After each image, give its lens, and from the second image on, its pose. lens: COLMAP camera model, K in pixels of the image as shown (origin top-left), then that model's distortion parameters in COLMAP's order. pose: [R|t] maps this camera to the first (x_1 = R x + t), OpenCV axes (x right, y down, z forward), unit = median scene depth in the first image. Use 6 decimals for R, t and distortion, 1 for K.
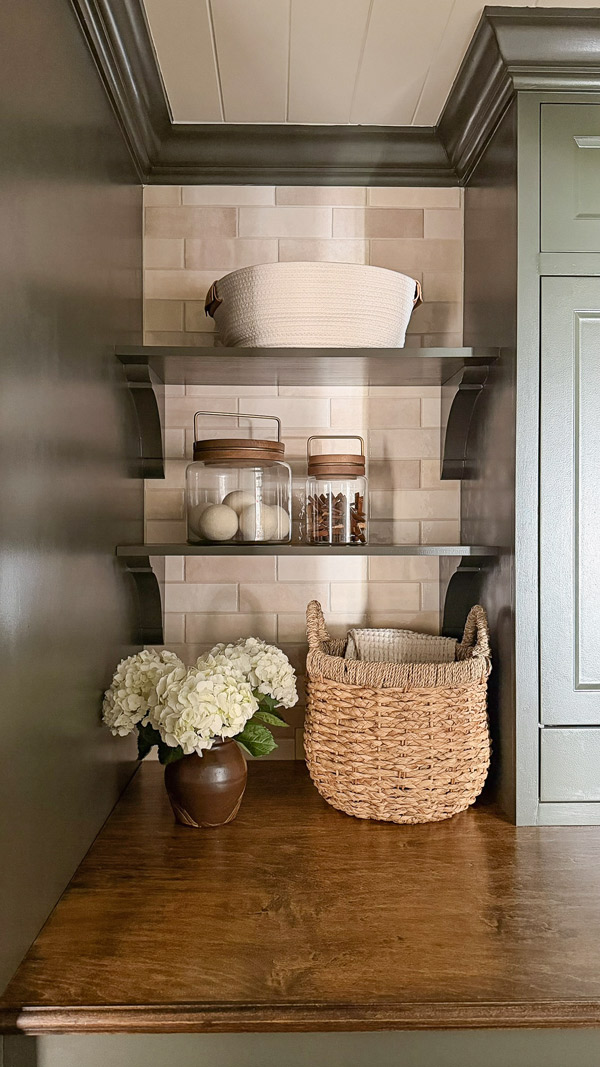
lens RADIAL K [[751.8, 0, 300.0], [0, 751.8, 533.5], [0, 0, 1]] dist [0.111944, -0.200196]
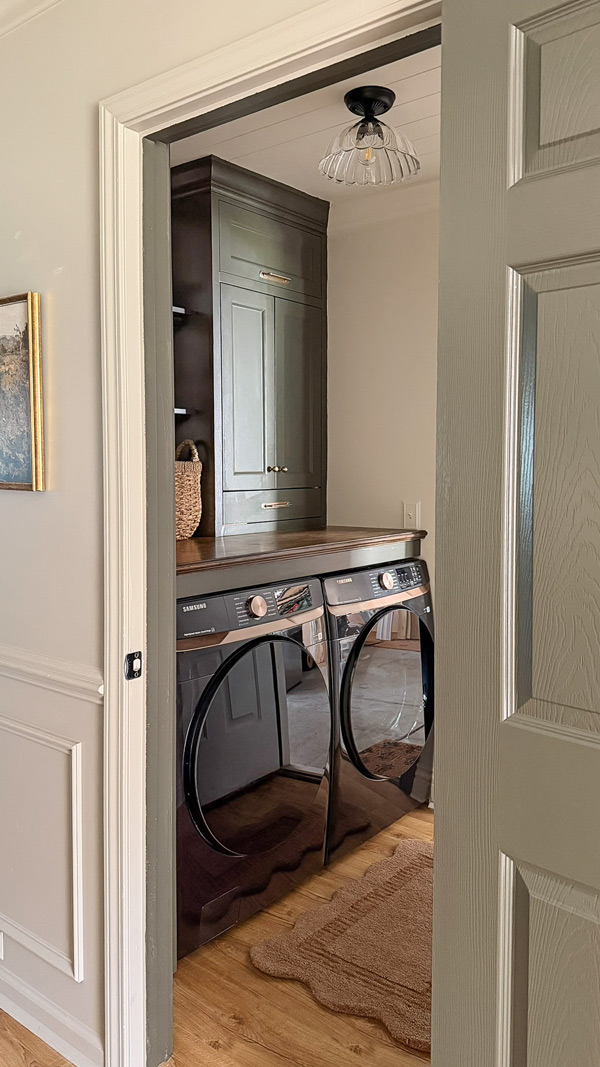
lens RADIAL K [[797.5, 0, 300.0], [0, 797.5, 493.6], [0, 0, 1]] dist [-0.004464, -0.006317]
pose [[0.644773, -0.030849, 0.763751, -1.294964], [0.004921, 0.999332, 0.036210, 0.177458], [-0.764358, -0.019589, 0.644494, -0.652051]]
